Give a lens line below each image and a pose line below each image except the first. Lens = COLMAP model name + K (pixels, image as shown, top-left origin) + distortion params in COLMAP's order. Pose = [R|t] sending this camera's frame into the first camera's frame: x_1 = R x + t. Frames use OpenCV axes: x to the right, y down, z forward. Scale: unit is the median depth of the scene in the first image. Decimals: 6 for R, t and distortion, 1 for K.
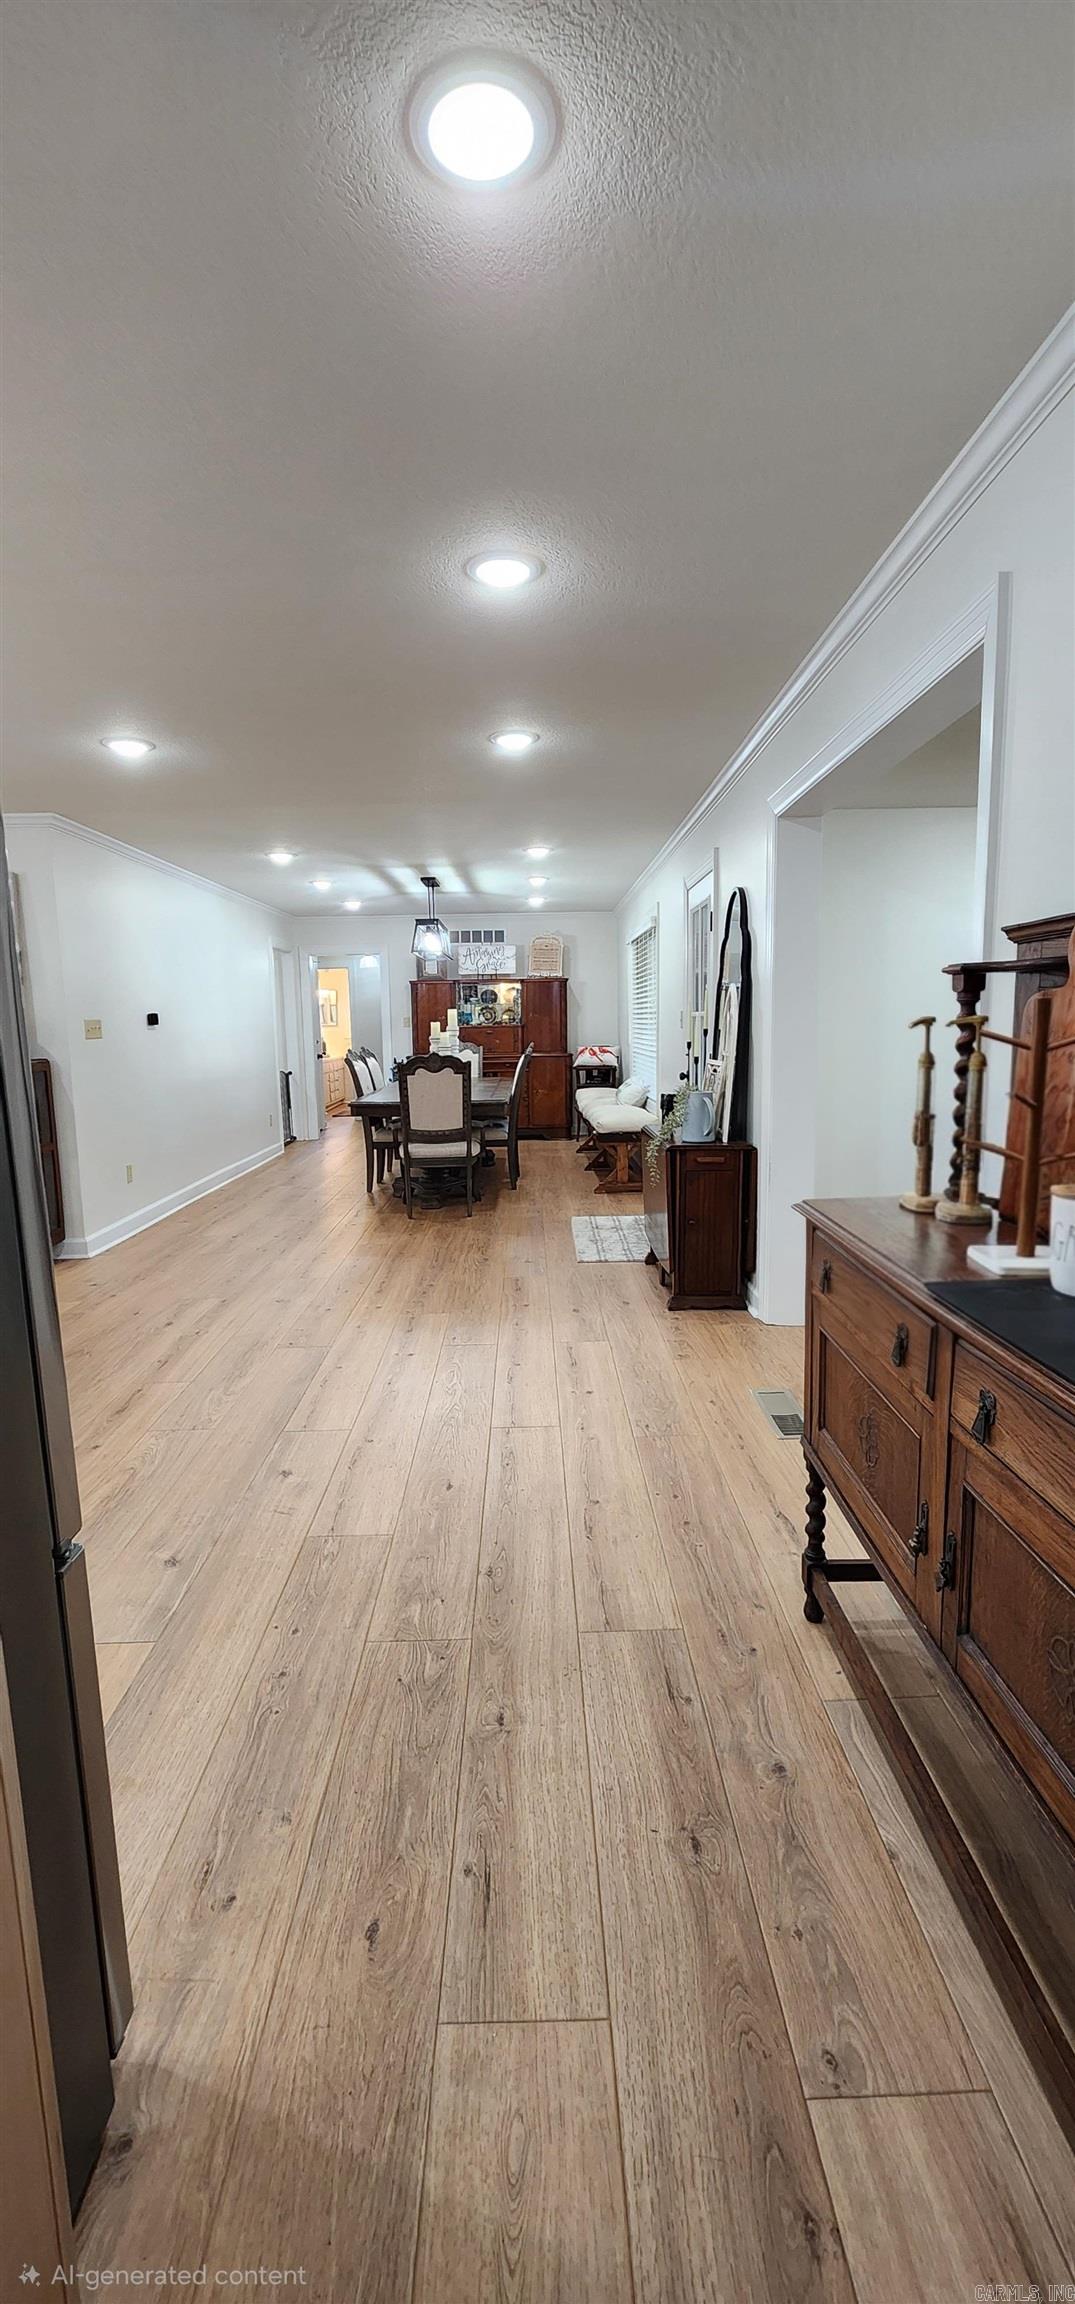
lens RADIAL K [[954.8, 0, 539.5], [0, 954.8, 1161.2], [0, 0, 1]] dist [0.000379, -0.000491]
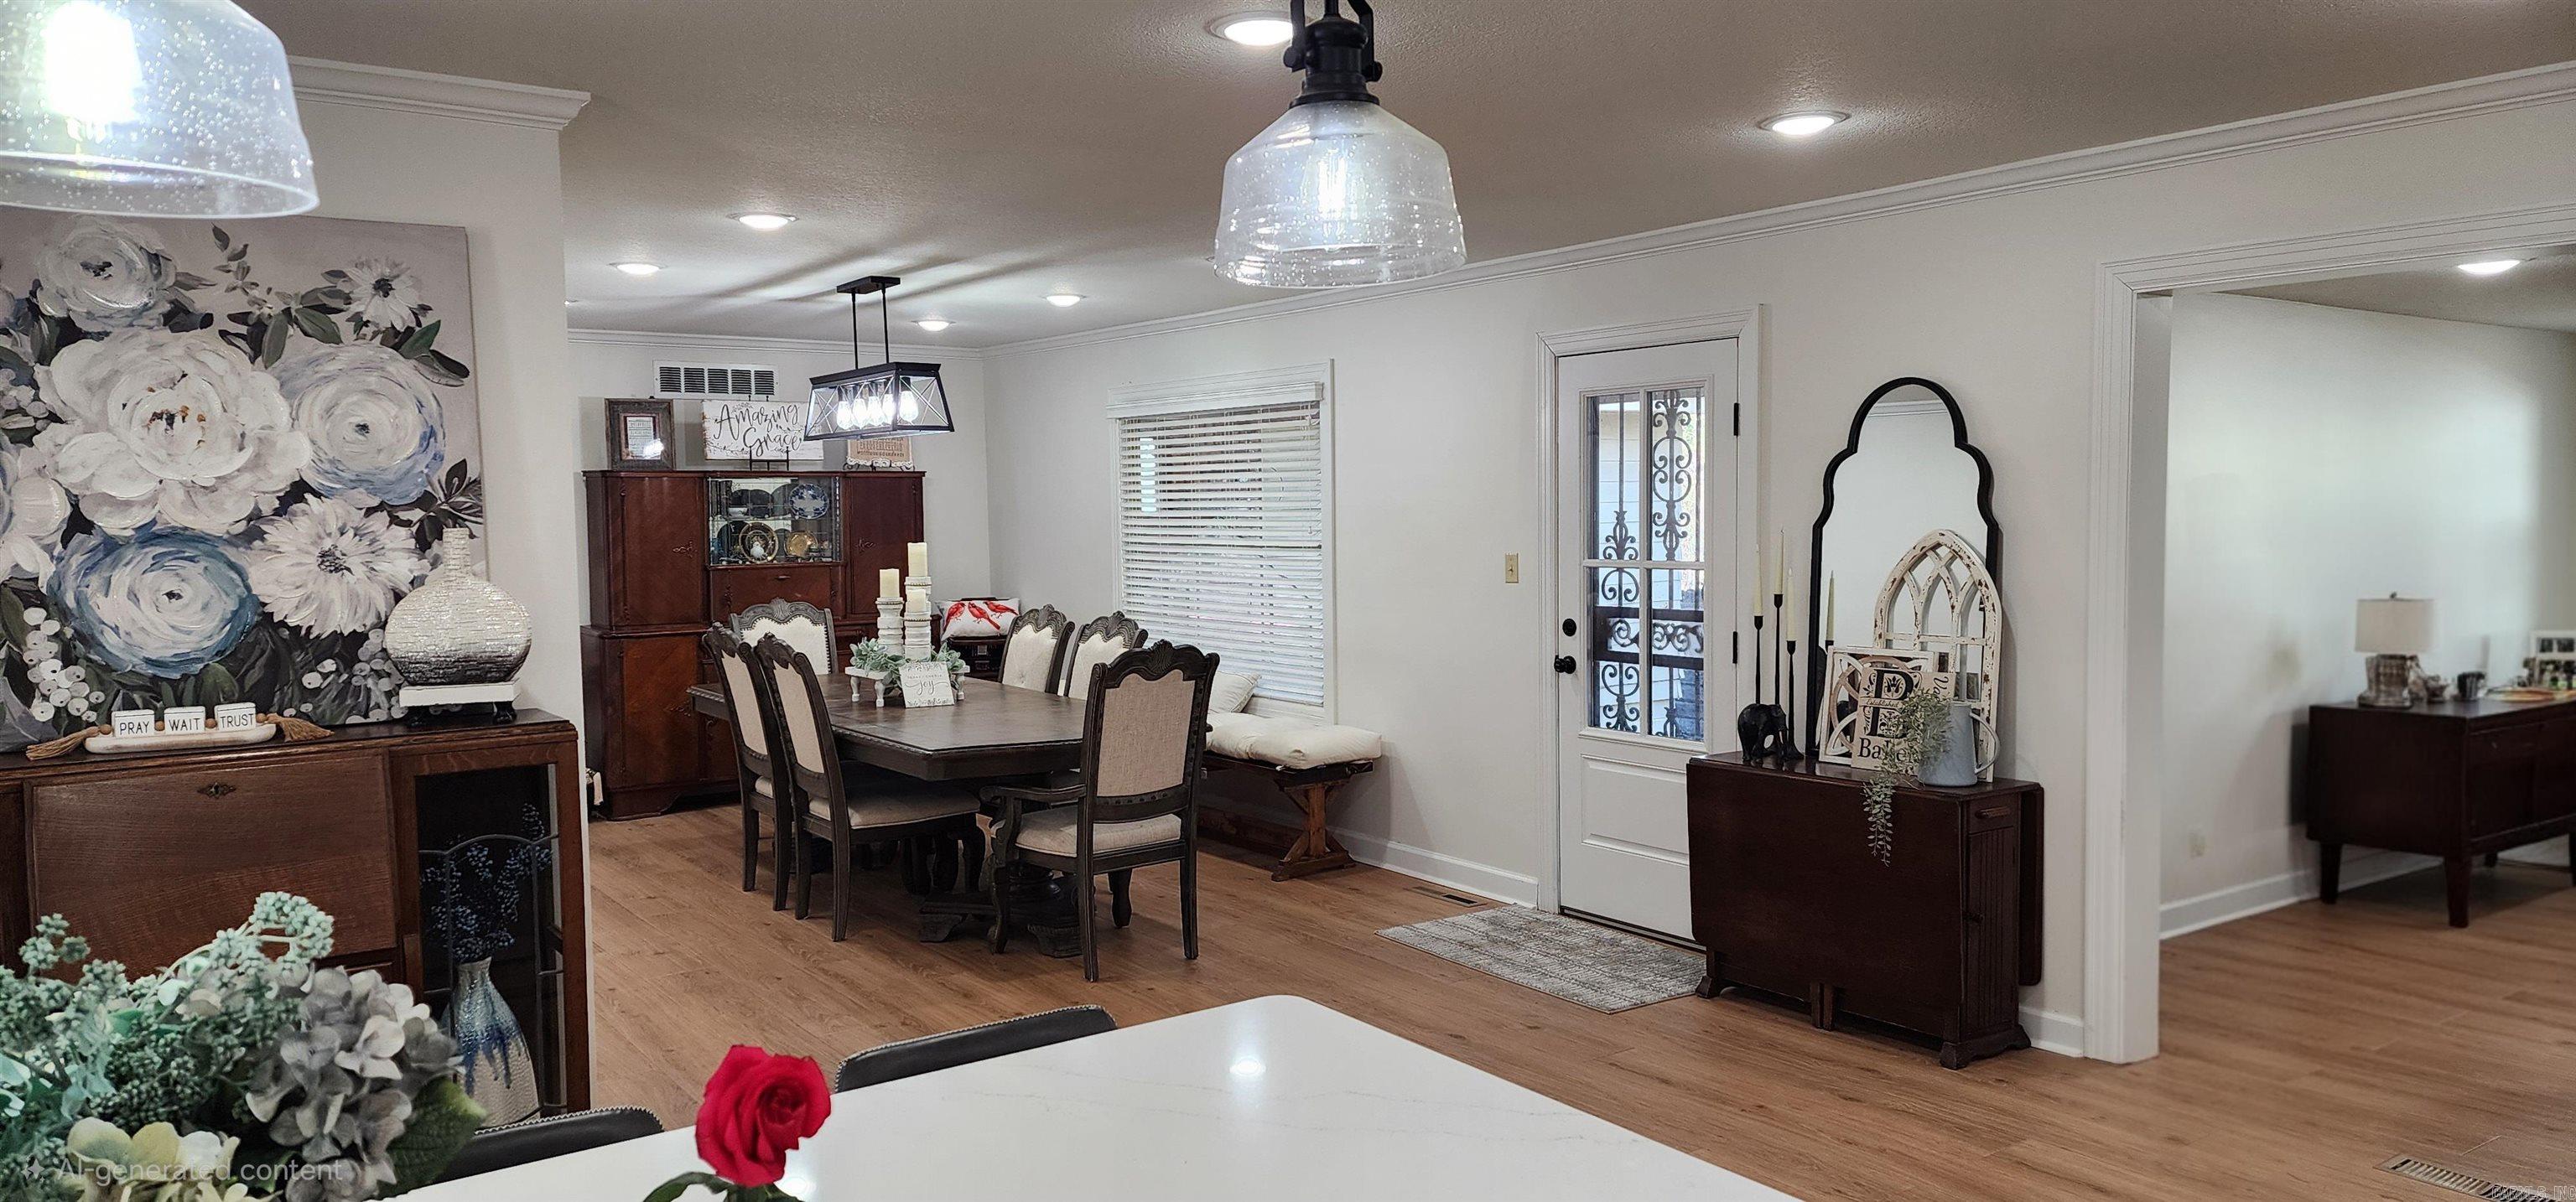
lens RADIAL K [[1677.9, 0, 1276.3], [0, 1677.9, 619.1], [0, 0, 1]] dist [0.032536, -0.004652]
pose [[0.824852, -0.031568, 0.564466, -0.550658], [0.078101, 0.995229, -0.058469, -0.066966], [-0.559928, 0.092314, 0.823383, 0.221283]]
